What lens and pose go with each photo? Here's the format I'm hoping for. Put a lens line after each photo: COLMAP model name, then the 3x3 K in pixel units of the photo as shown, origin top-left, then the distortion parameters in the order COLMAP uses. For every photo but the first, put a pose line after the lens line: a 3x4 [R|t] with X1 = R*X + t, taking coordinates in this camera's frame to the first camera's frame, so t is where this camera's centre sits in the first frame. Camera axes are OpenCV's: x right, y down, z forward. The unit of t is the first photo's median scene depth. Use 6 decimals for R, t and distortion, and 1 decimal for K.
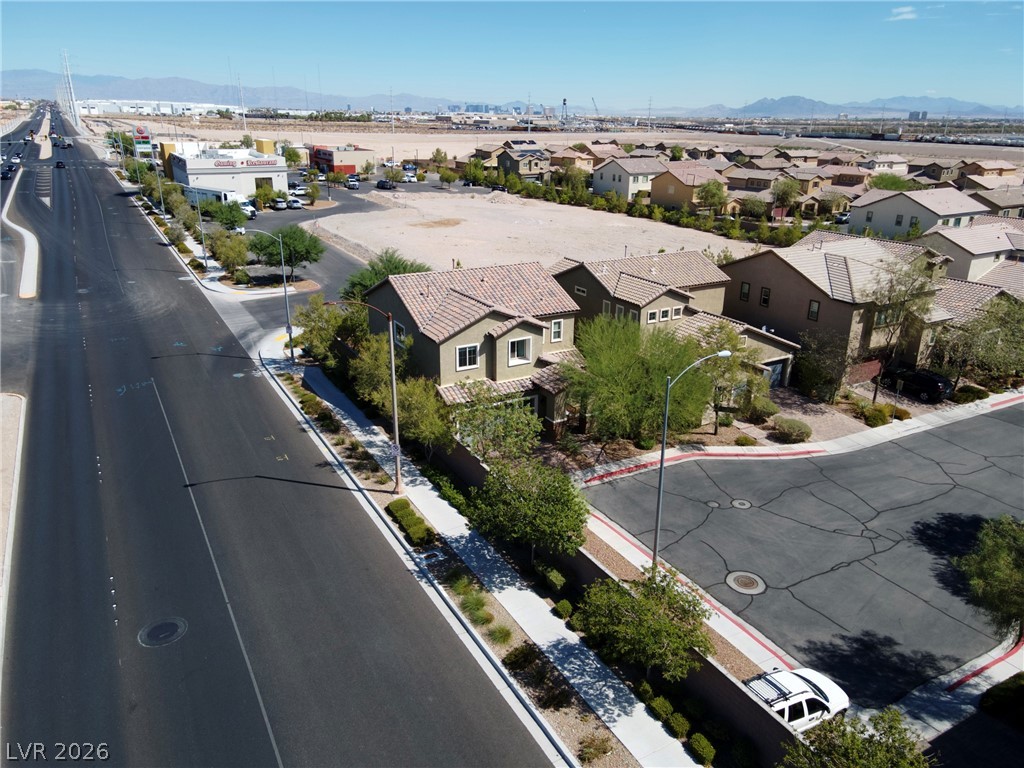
lens RADIAL K [[745.6, 0, 512.0], [0, 745.6, 384.0], [0, 0, 1]] dist [0.026782, 0.033004]
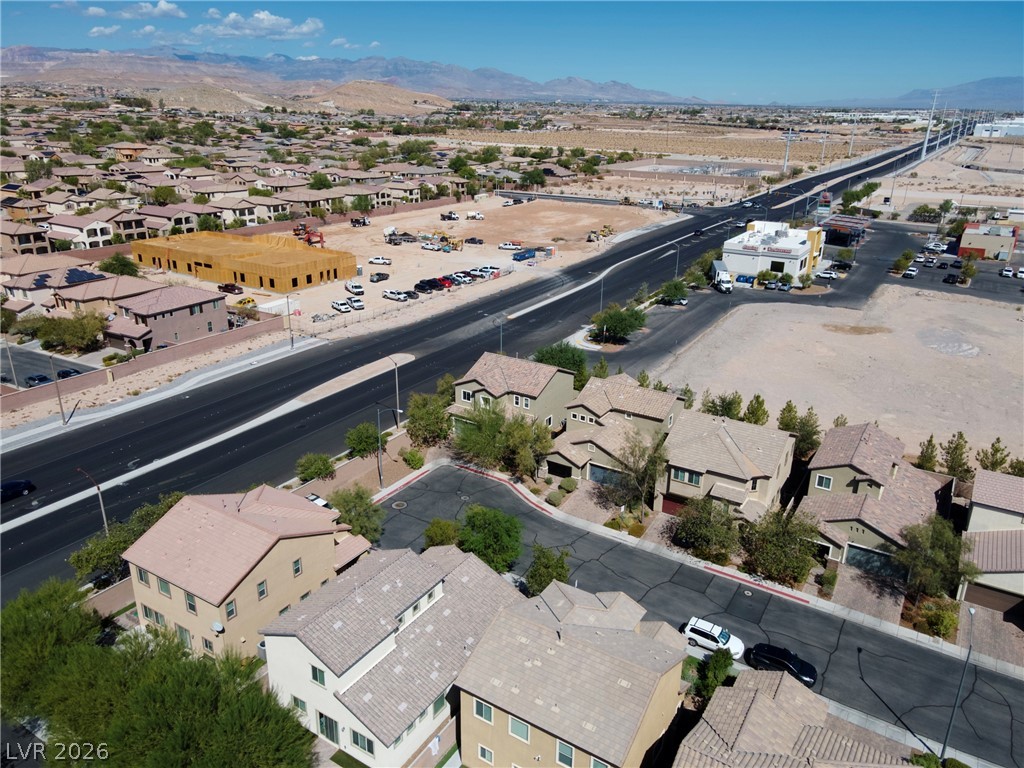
lens RADIAL K [[745.6, 0, 512.0], [0, 745.6, 384.0], [0, 0, 1]] dist [0.026782, 0.033004]
pose [[0.471582, 0.305409, -0.827246, 1.688991], [-0.312737, 0.935056, 0.166931, -0.446971], [0.824504, 0.179988, 0.536468, -0.059142]]
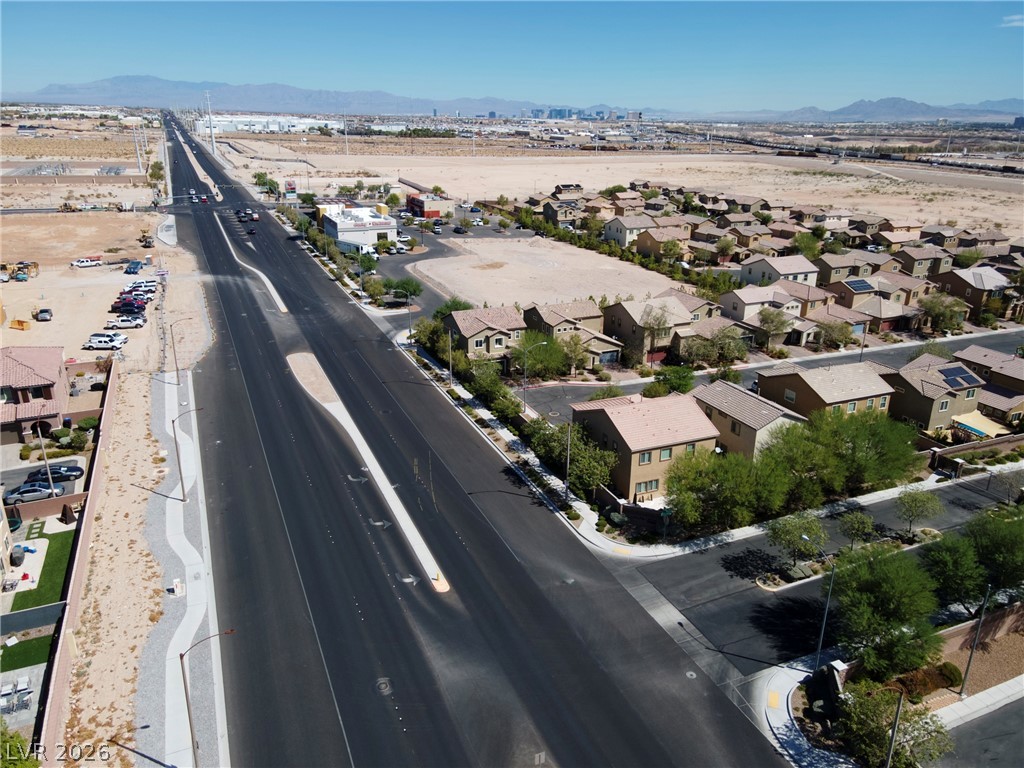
lens RADIAL K [[745.6, 0, 512.0], [0, 745.6, 384.0], [0, 0, 1]] dist [0.026782, 0.033004]
pose [[0.994501, 0.037085, -0.097942, 0.310980], [-0.037437, 0.999297, -0.001758, 0.103715], [0.097808, 0.005415, 0.995191, -1.579587]]
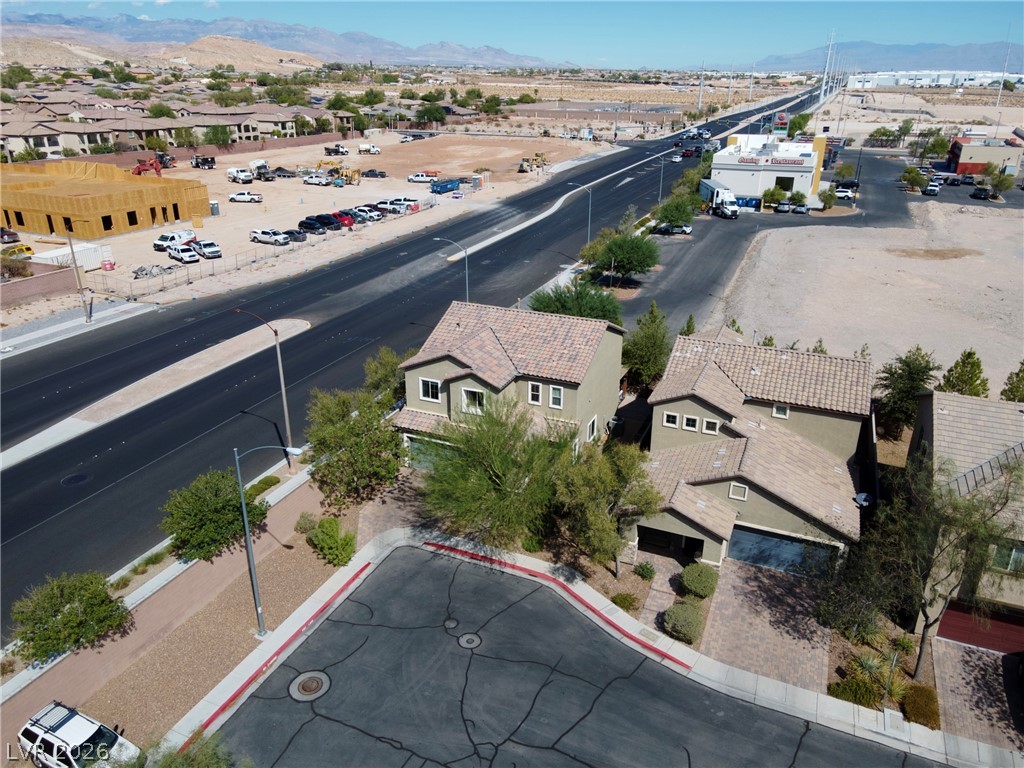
lens RADIAL K [[745.6, 0, 512.0], [0, 745.6, 384.0], [0, 0, 1]] dist [0.026782, 0.033004]
pose [[0.602415, 0.301316, -0.739124, 0.752181], [-0.275359, 0.947614, 0.161881, -0.235723], [0.749182, 0.106005, 0.653827, 0.367619]]
